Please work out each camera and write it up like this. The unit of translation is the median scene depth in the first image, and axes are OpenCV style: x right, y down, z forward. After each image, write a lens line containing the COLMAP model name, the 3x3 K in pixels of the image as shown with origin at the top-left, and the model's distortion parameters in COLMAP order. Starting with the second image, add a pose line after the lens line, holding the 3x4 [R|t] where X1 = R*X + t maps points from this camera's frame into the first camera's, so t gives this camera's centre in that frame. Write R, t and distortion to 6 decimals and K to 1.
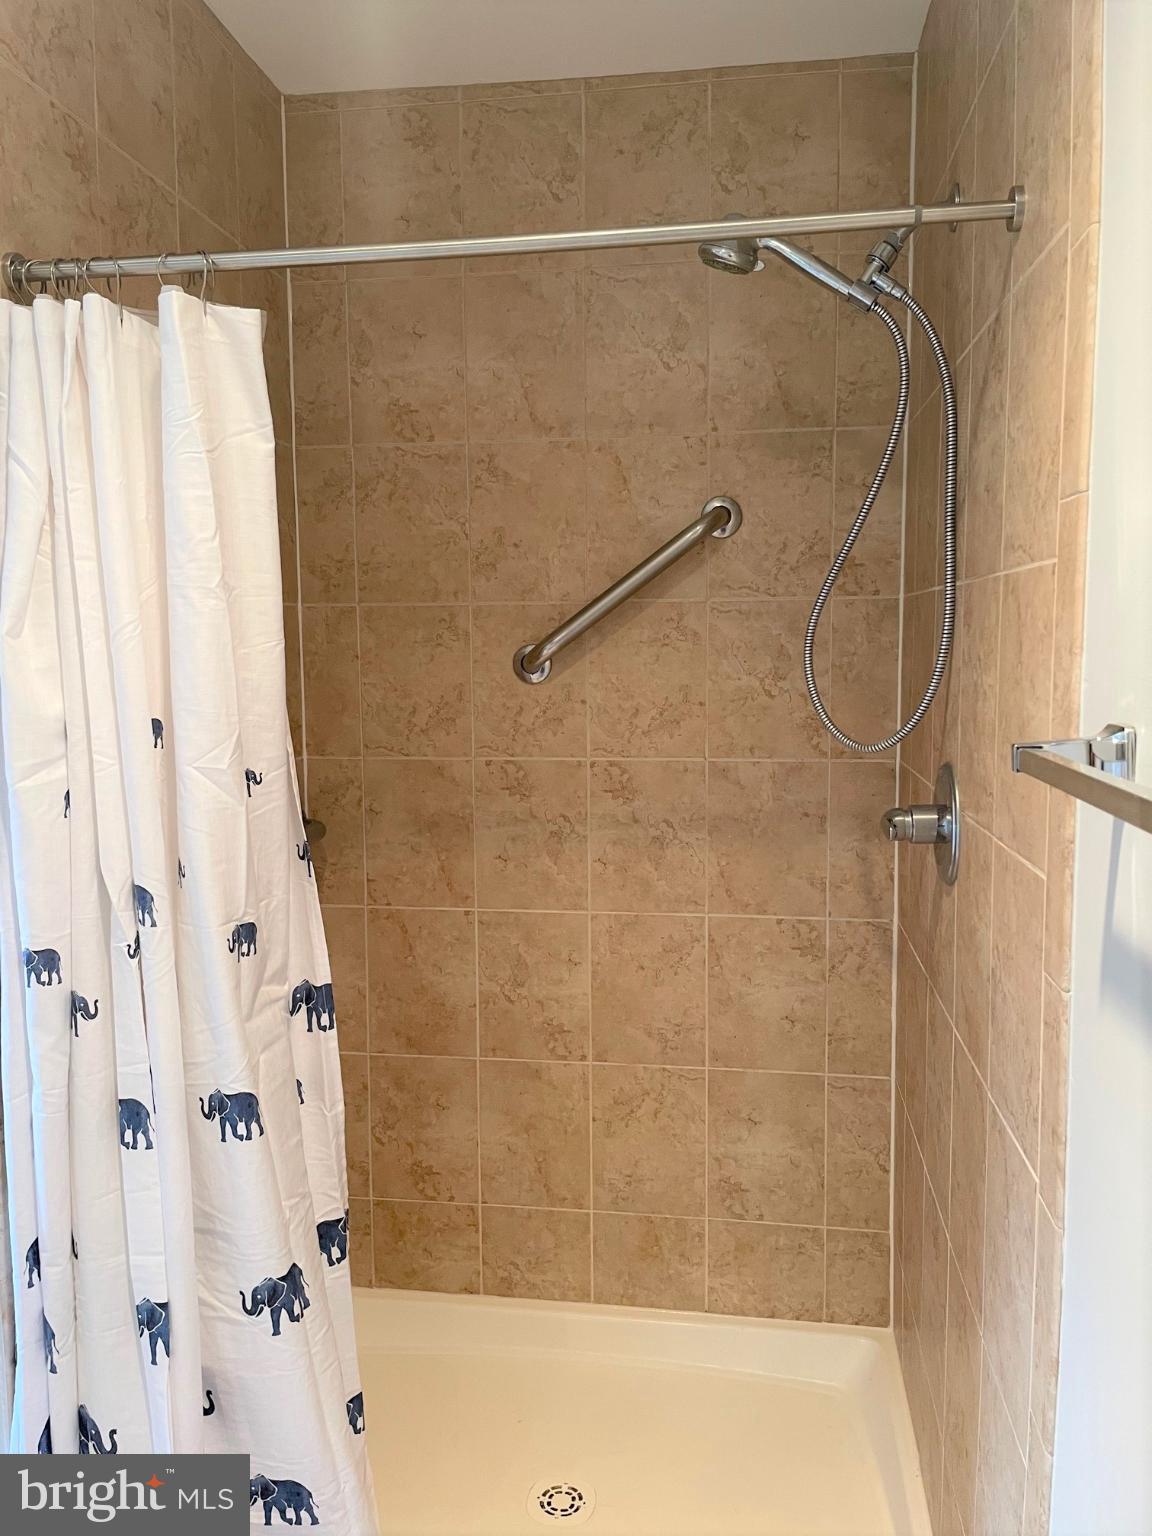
lens RADIAL K [[1159.6, 0, 571.5], [0, 1159.6, 755.6], [0, 0, 1]] dist [0.080485, -0.103648]
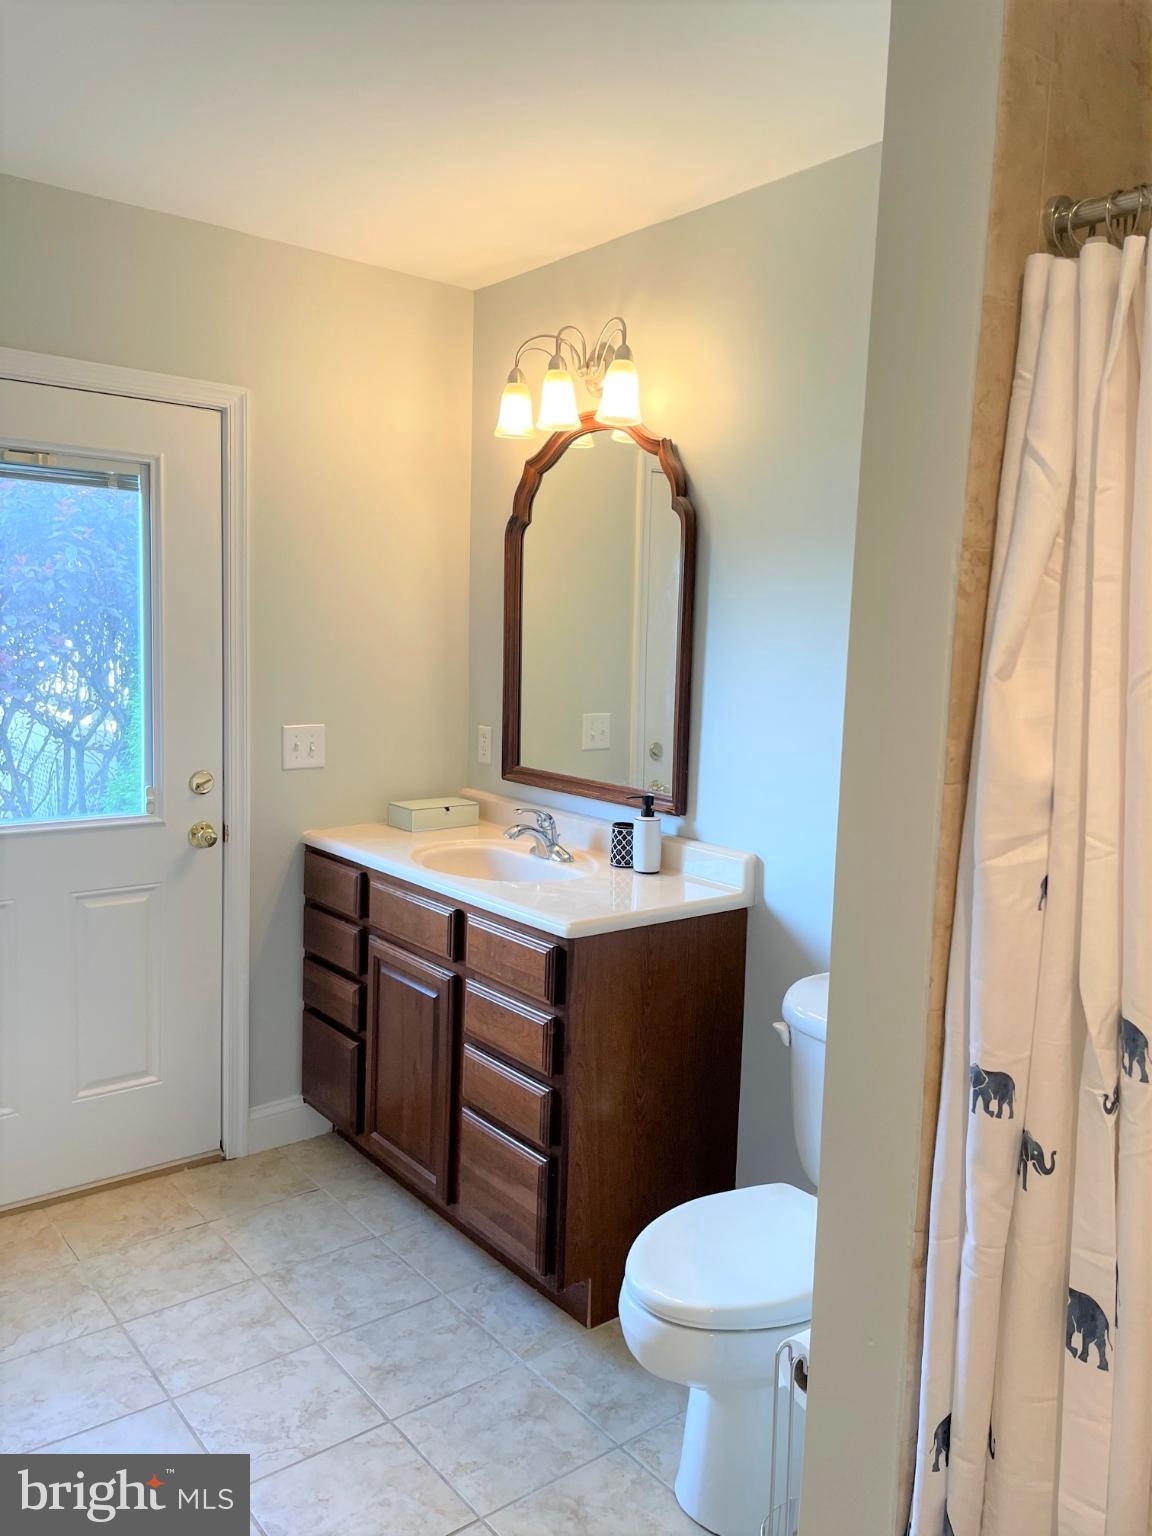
lens RADIAL K [[1159.6, 0, 575.4], [0, 1159.6, 759.1], [0, 0, 1]] dist [0.080485, -0.103648]
pose [[0.731386, 0.099858, -0.674613, -0.140070], [-0.099417, 0.994266, 0.039391, -0.047547], [0.674679, 0.038258, 0.737119, 0.209578]]
